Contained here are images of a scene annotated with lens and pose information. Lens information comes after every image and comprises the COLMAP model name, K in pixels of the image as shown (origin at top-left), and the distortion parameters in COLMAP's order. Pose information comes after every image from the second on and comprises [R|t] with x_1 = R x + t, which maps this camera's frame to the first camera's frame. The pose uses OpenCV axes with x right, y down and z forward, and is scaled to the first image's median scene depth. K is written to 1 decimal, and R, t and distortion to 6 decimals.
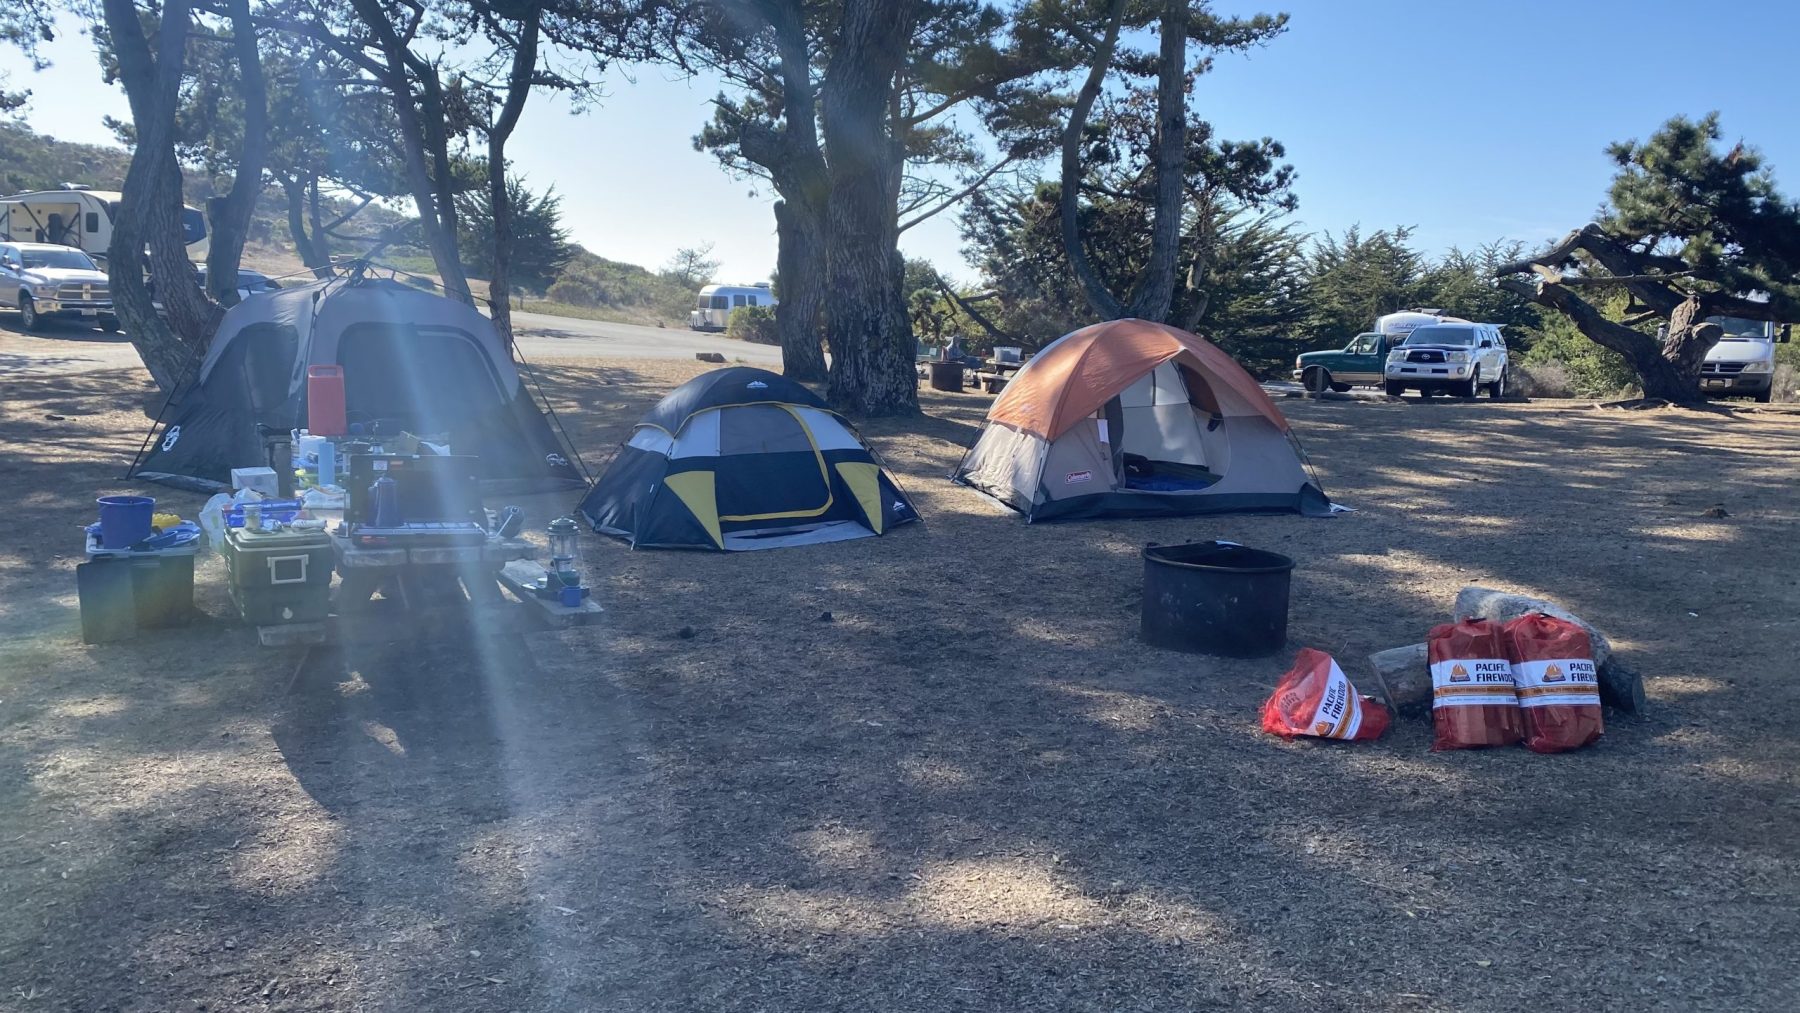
lens RADIAL K [[1421.2, 0, 900.0], [0, 1421.2, 506.5], [0, 0, 1]] dist [0.090906, -0.205246]
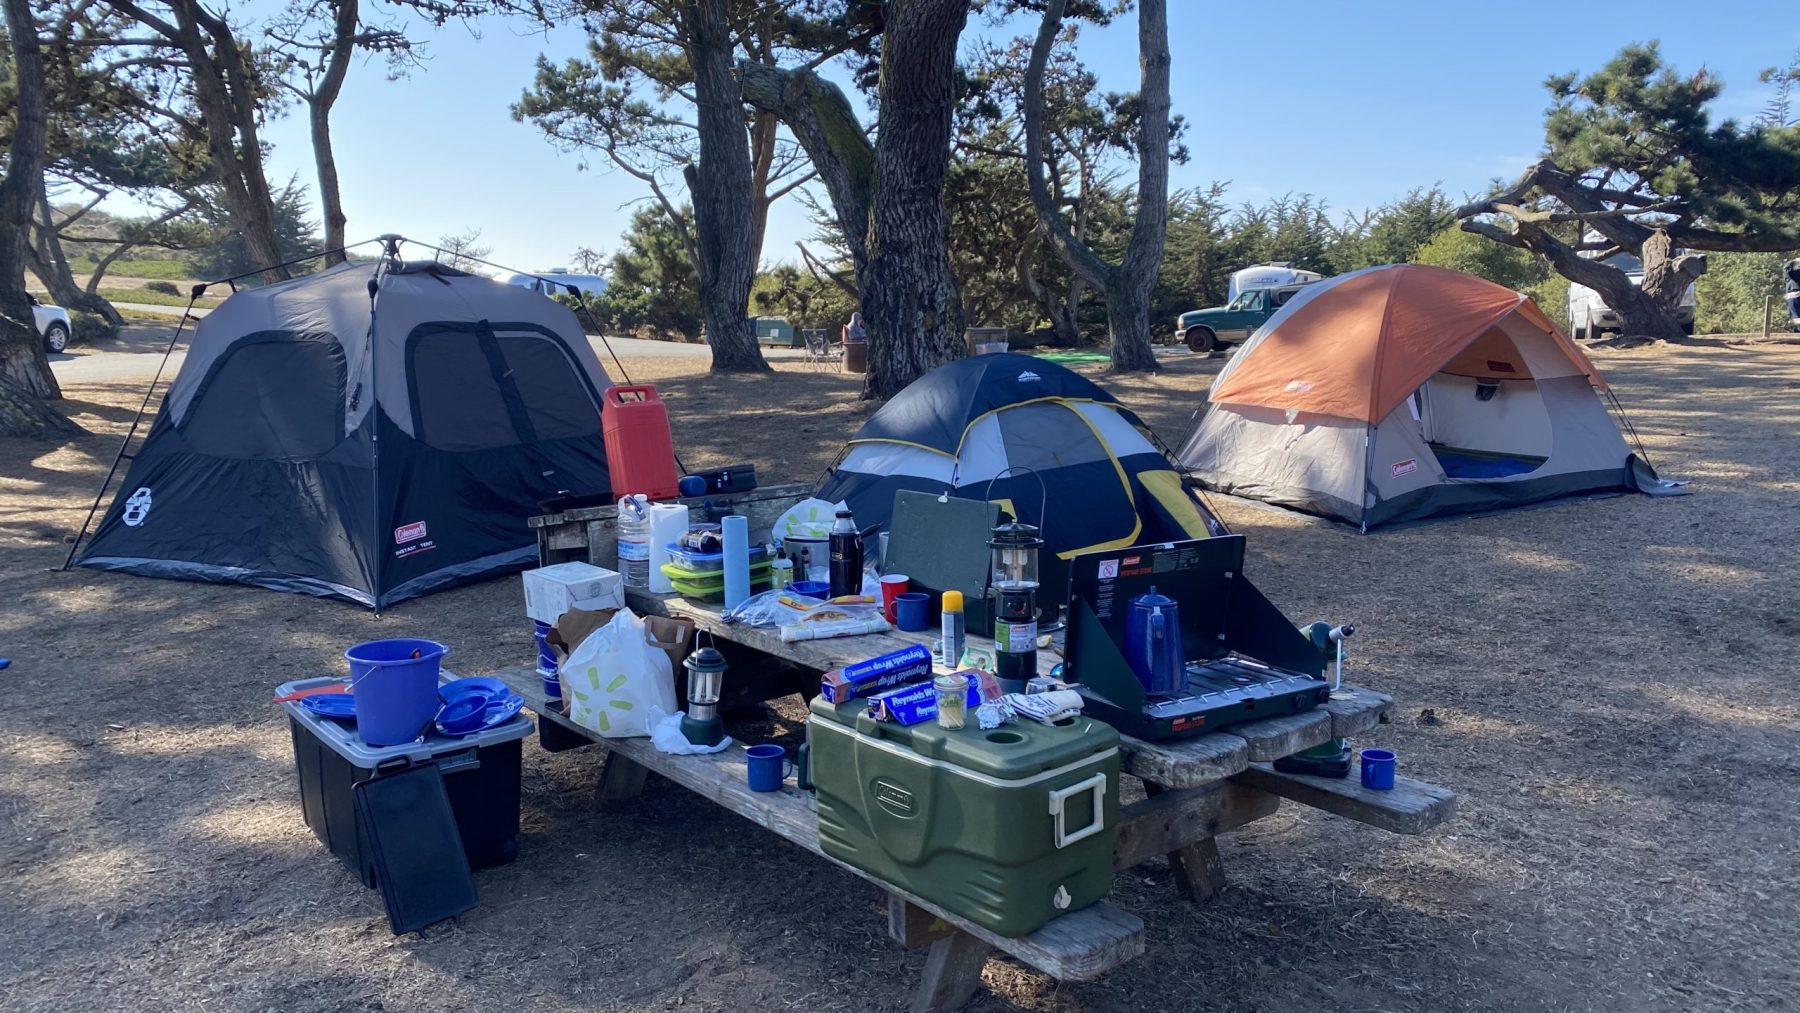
lens RADIAL K [[1421.2, 0, 900.0], [0, 1421.2, 506.5], [0, 0, 1]] dist [0.090906, -0.205246]
pose [[0.981780, -0.076897, 0.173764, -0.130357], [0.074436, 0.997012, 0.020647, -0.016762], [-0.174833, -0.007336, 0.984571, 0.125705]]
